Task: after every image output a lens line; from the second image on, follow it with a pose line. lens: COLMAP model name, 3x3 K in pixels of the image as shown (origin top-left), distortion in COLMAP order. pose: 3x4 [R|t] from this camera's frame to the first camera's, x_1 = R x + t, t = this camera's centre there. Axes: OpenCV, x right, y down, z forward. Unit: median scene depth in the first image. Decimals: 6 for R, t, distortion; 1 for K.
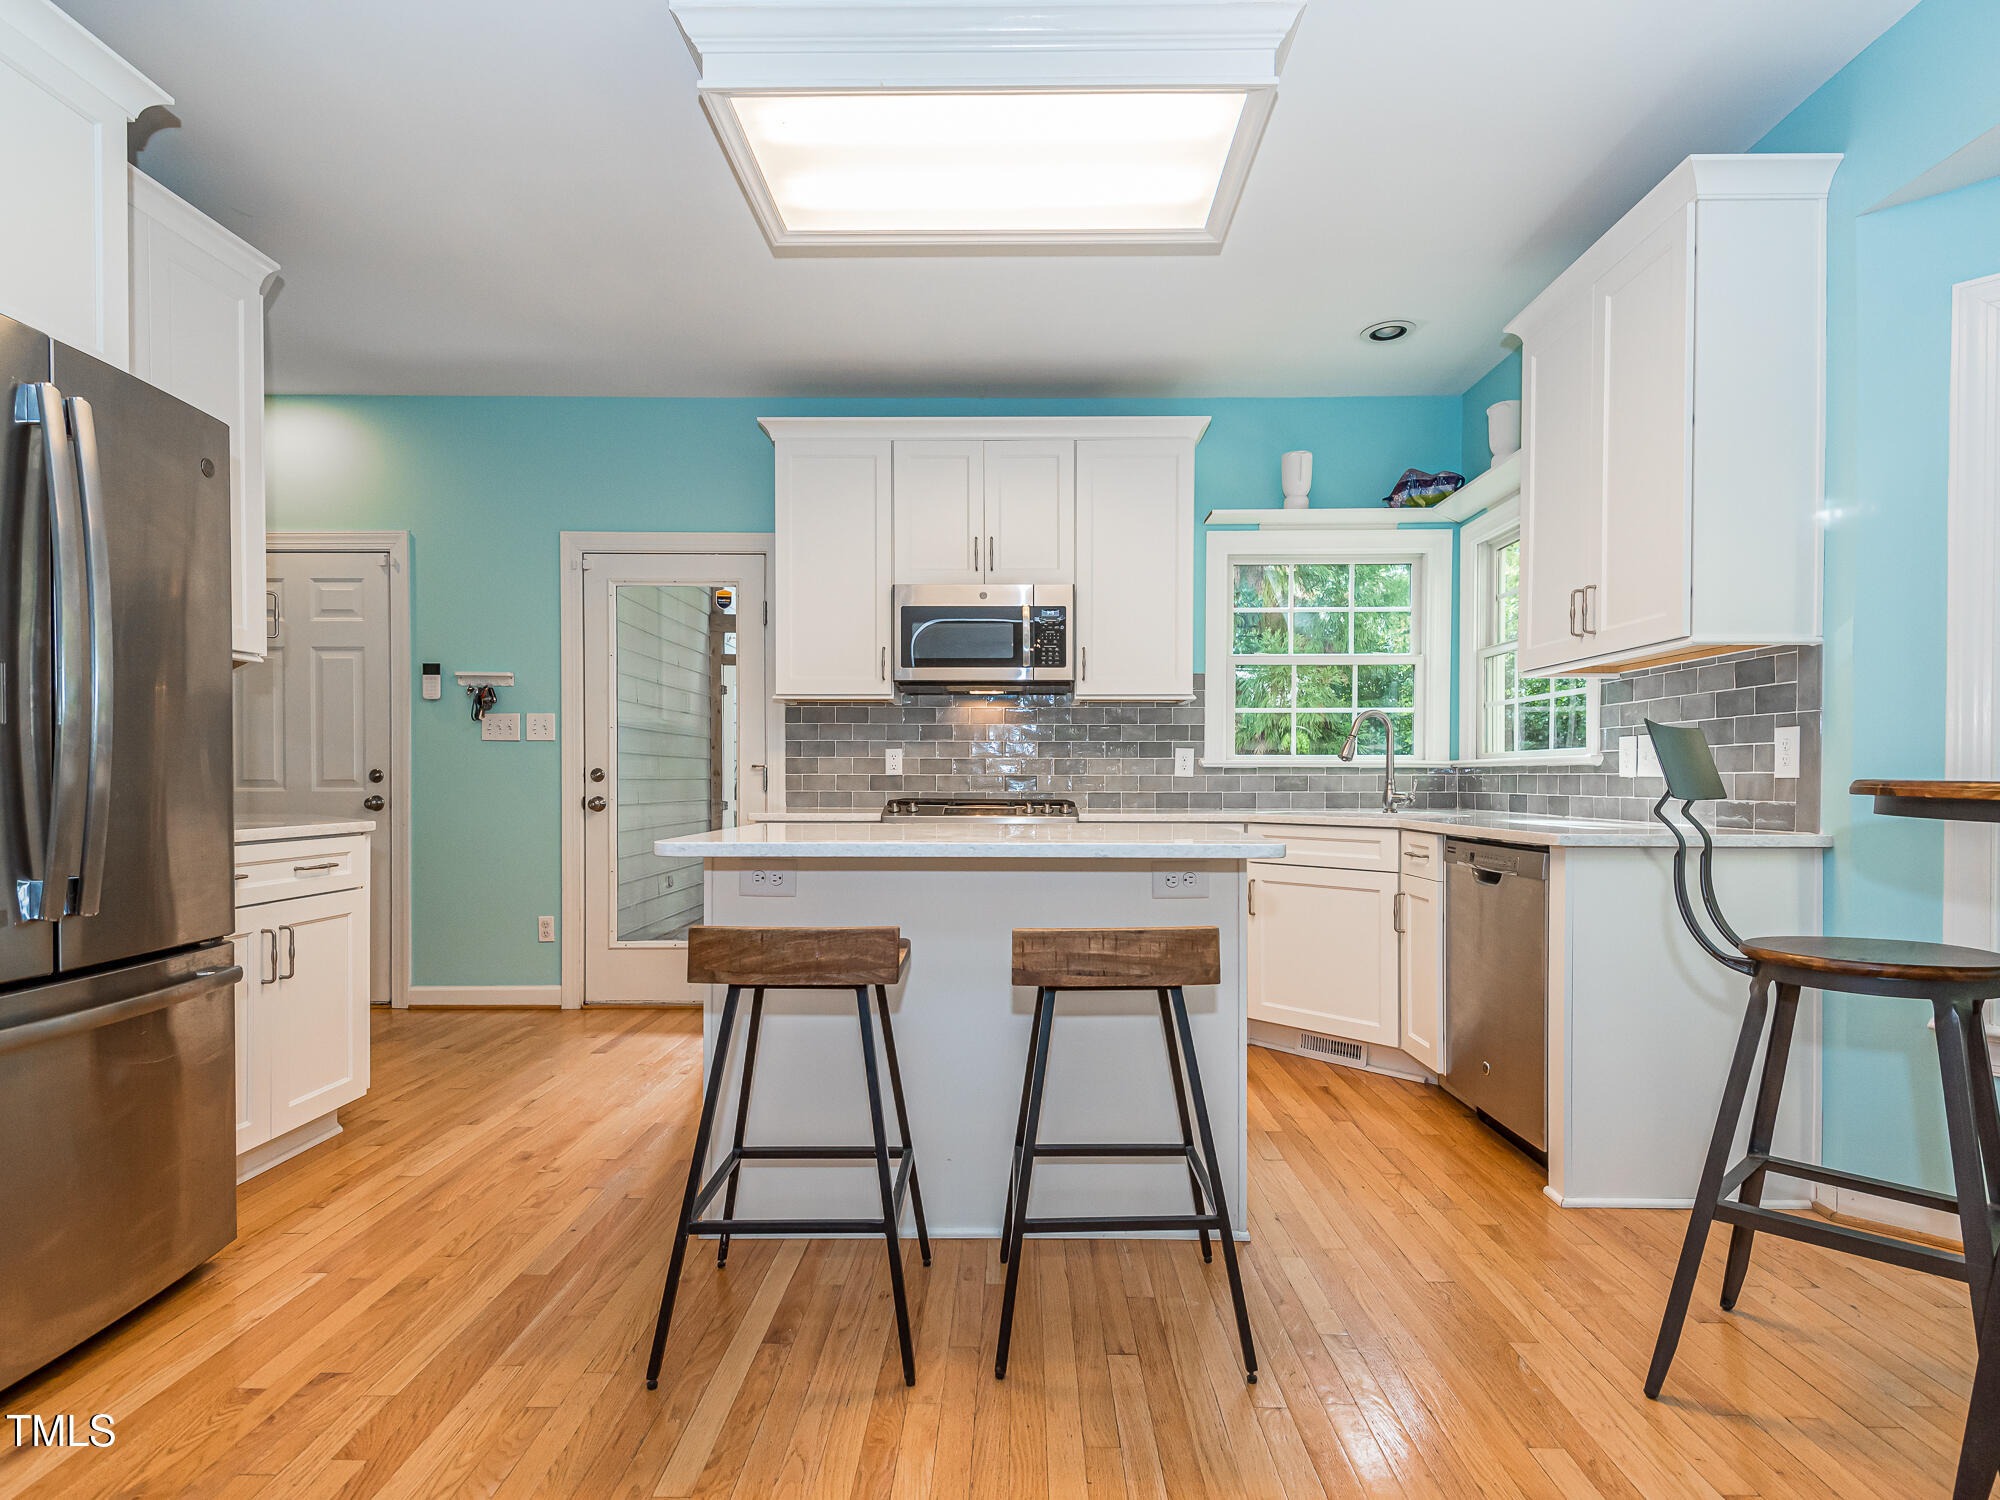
lens RADIAL K [[1026.5, 0, 1006.8], [0, 1026.5, 787.9], [0, 0, 1]] dist [0.045107, -0.027410]
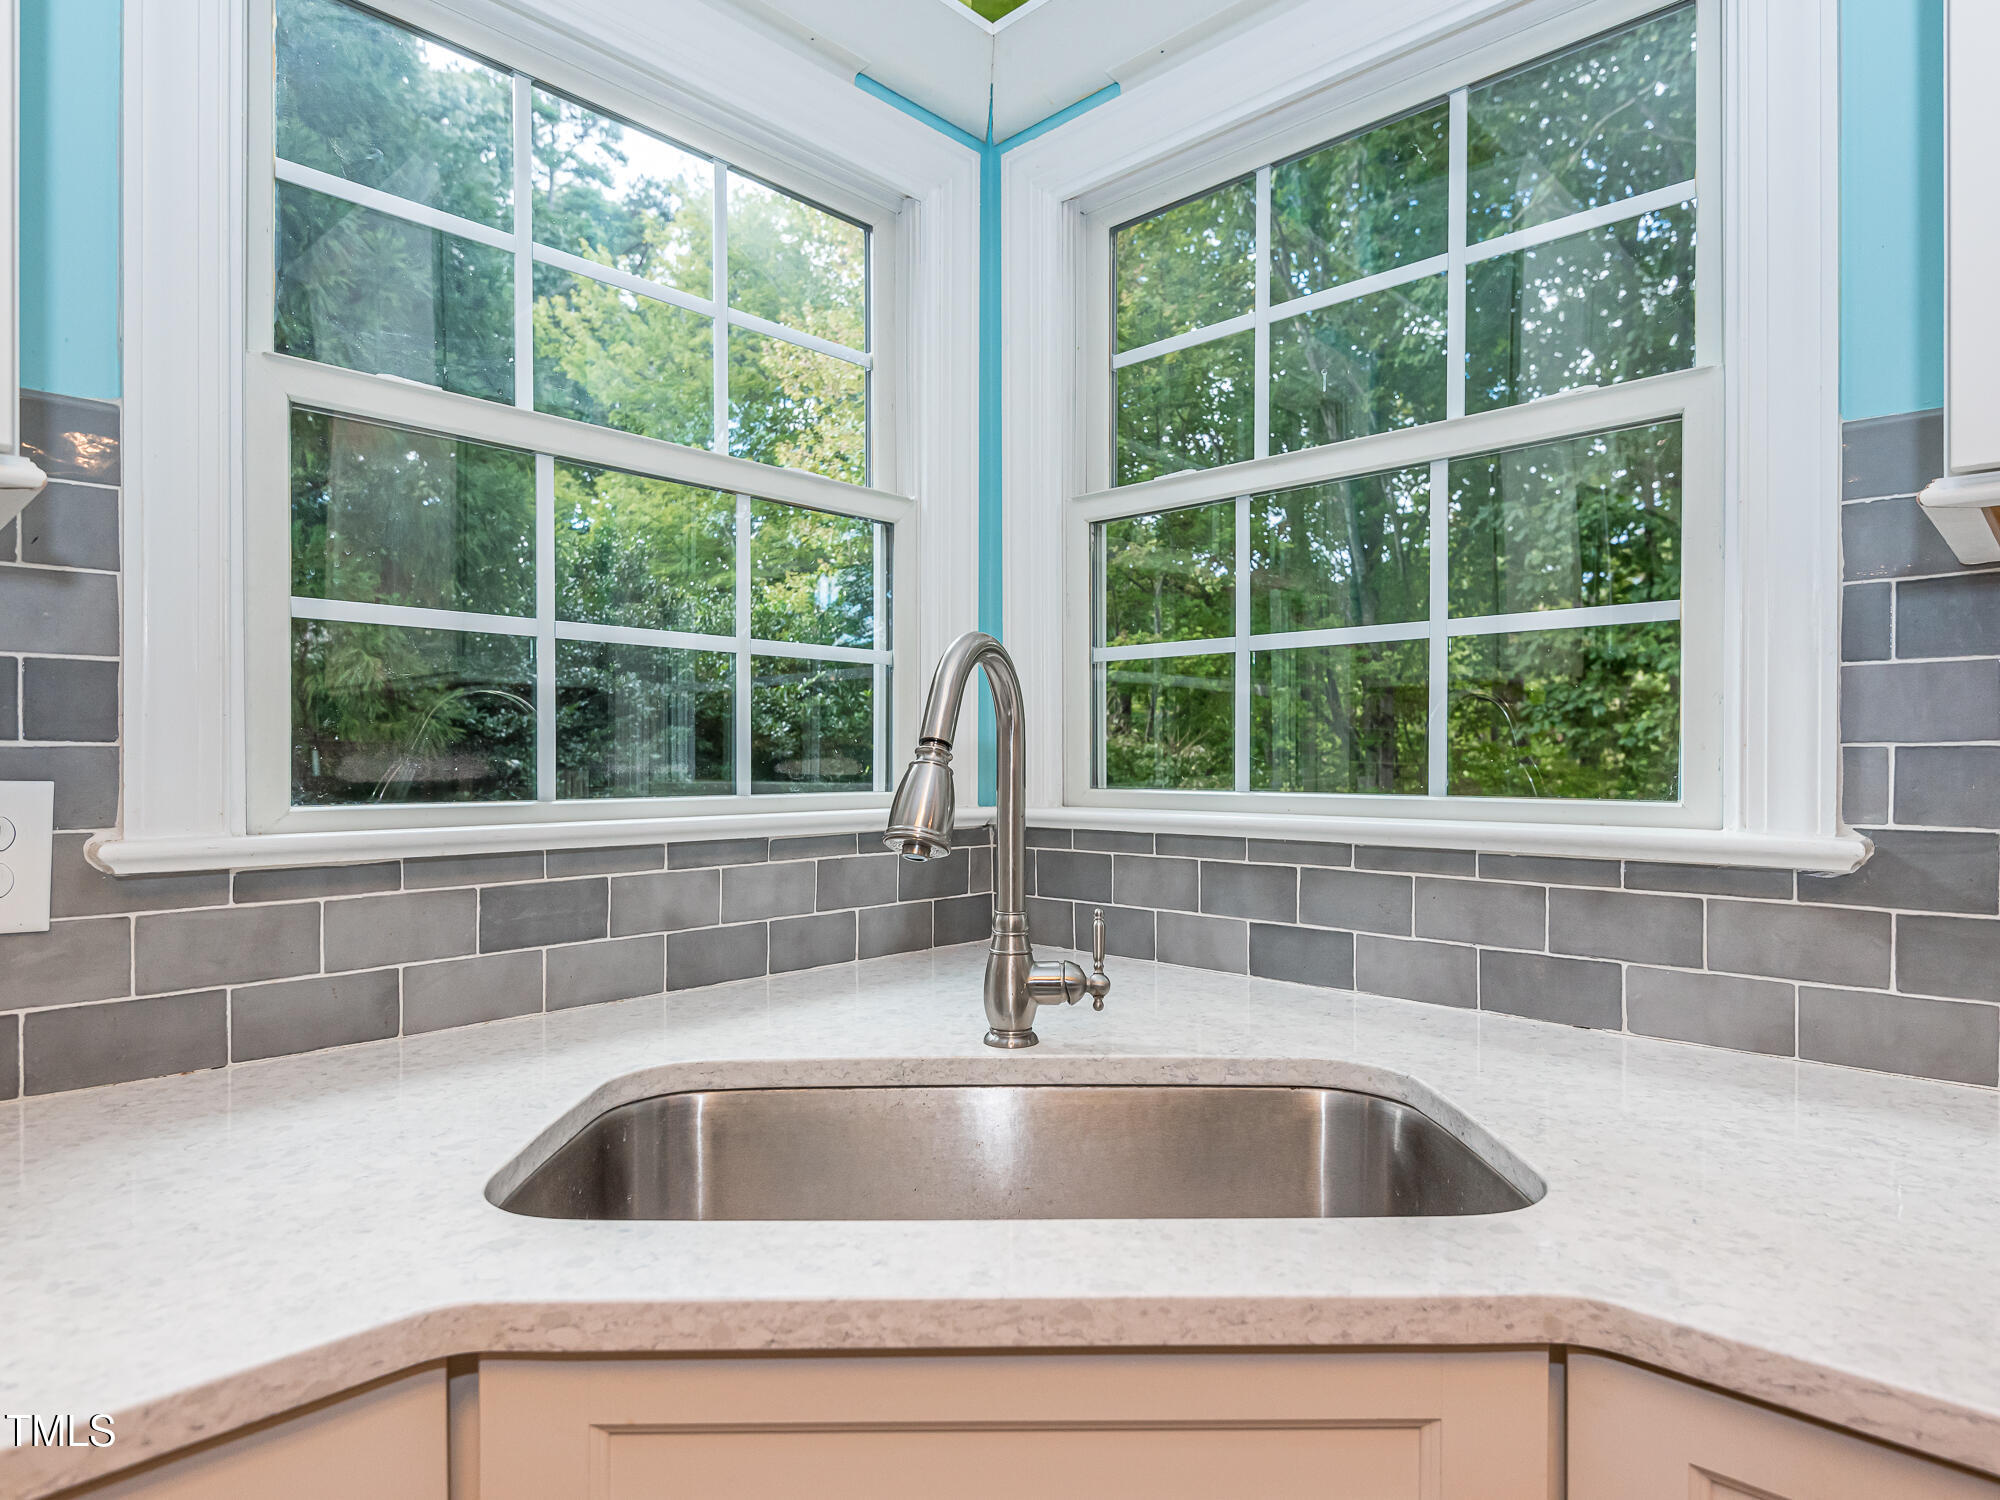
lens RADIAL K [[1165.4, 0, 1000.0], [0, 1165.4, 750.0], [0, 0, 1]] dist [0.002955, 0.000036]
pose [[0.679566, 0.003524, 0.733606, 0.153935], [0.007885, 0.999896, -0.012106, -0.043405], [-0.733572, 0.014011, 0.679467, 0.782894]]
